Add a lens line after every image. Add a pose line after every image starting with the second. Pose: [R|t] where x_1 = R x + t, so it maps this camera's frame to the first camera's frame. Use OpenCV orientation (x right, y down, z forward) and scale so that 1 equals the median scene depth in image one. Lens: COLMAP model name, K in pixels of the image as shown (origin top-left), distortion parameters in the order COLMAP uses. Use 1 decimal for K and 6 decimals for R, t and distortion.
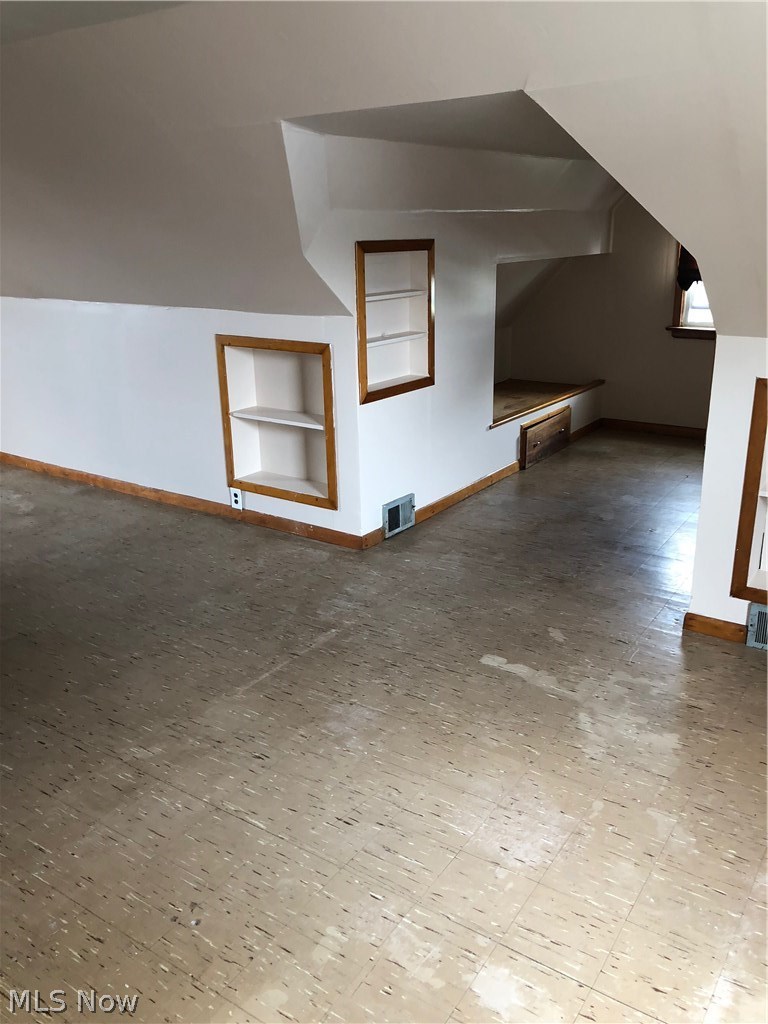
lens RADIAL K [[831.5, 0, 385.7], [0, 831.5, 512.7], [0, 0, 1]] dist [0.056516, -0.047911]
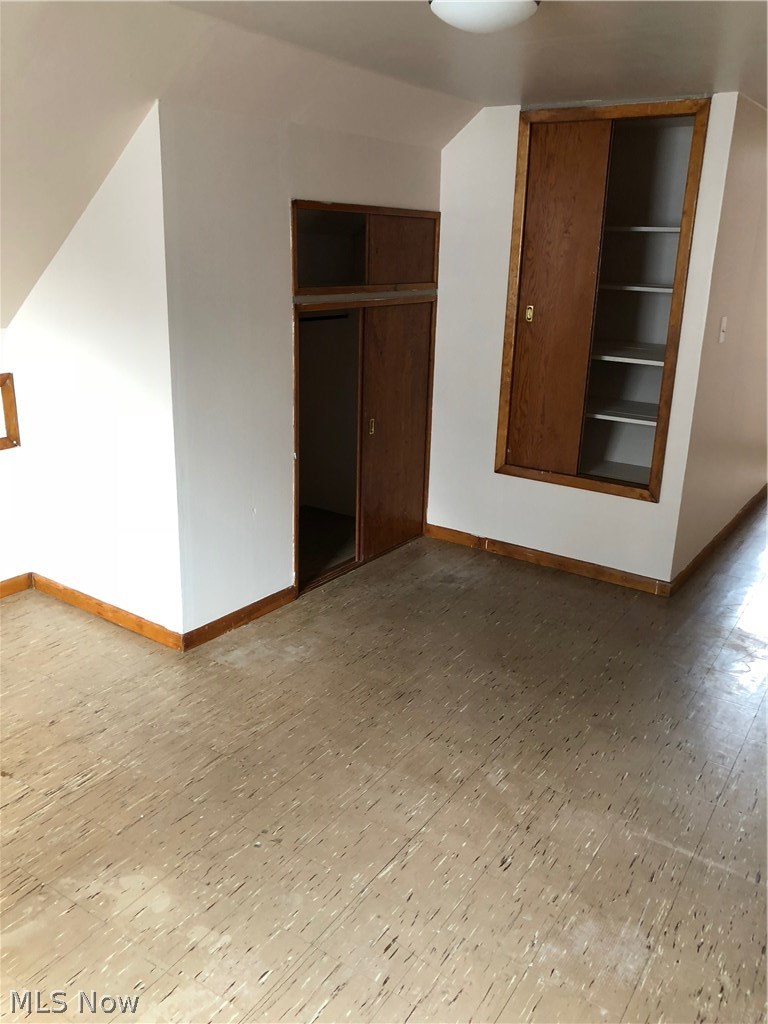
lens RADIAL K [[831.5, 0, 385.4], [0, 831.5, 512.5], [0, 0, 1]] dist [0.056516, -0.047911]
pose [[0.023386, 0.314228, -0.949059, 0.542870], [-0.347373, 0.892723, 0.287016, -0.227773], [0.937435, 0.322966, 0.130032, 0.660988]]
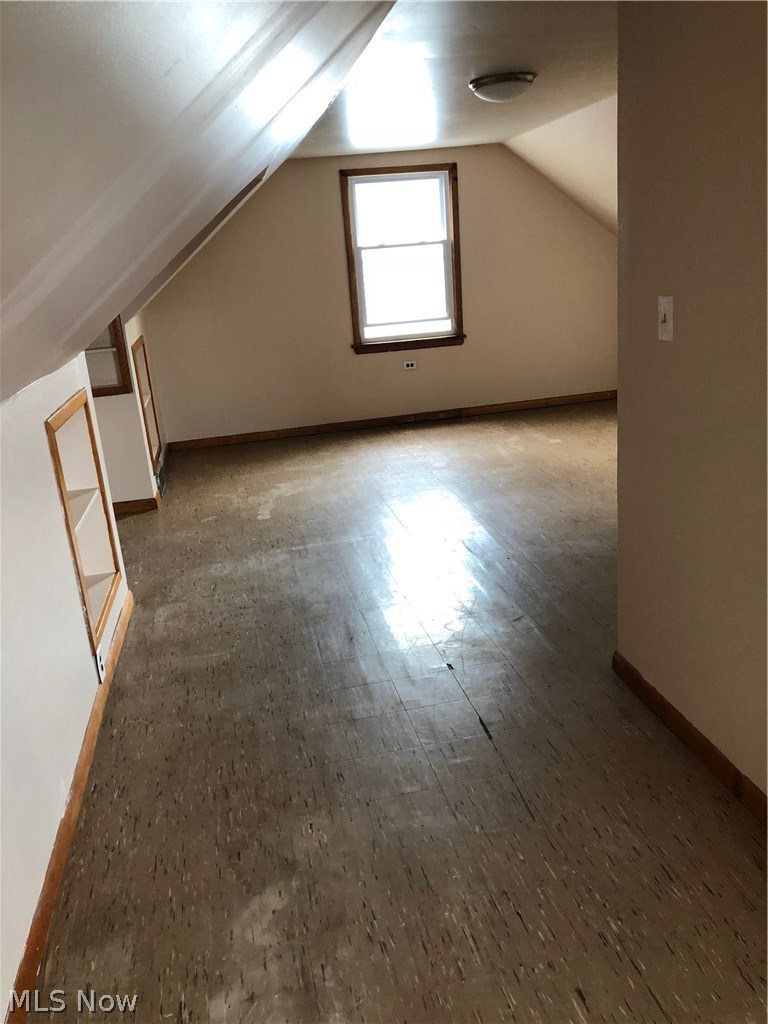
lens RADIAL K [[831.5, 0, 384.3], [0, 831.5, 512.6], [0, 0, 1]] dist [0.056516, -0.047911]
pose [[-0.712523, -0.136502, 0.688242, -1.383848], [0.307506, 0.820923, 0.481172, -0.644610], [-0.630675, 0.554484, -0.542951, 2.075896]]
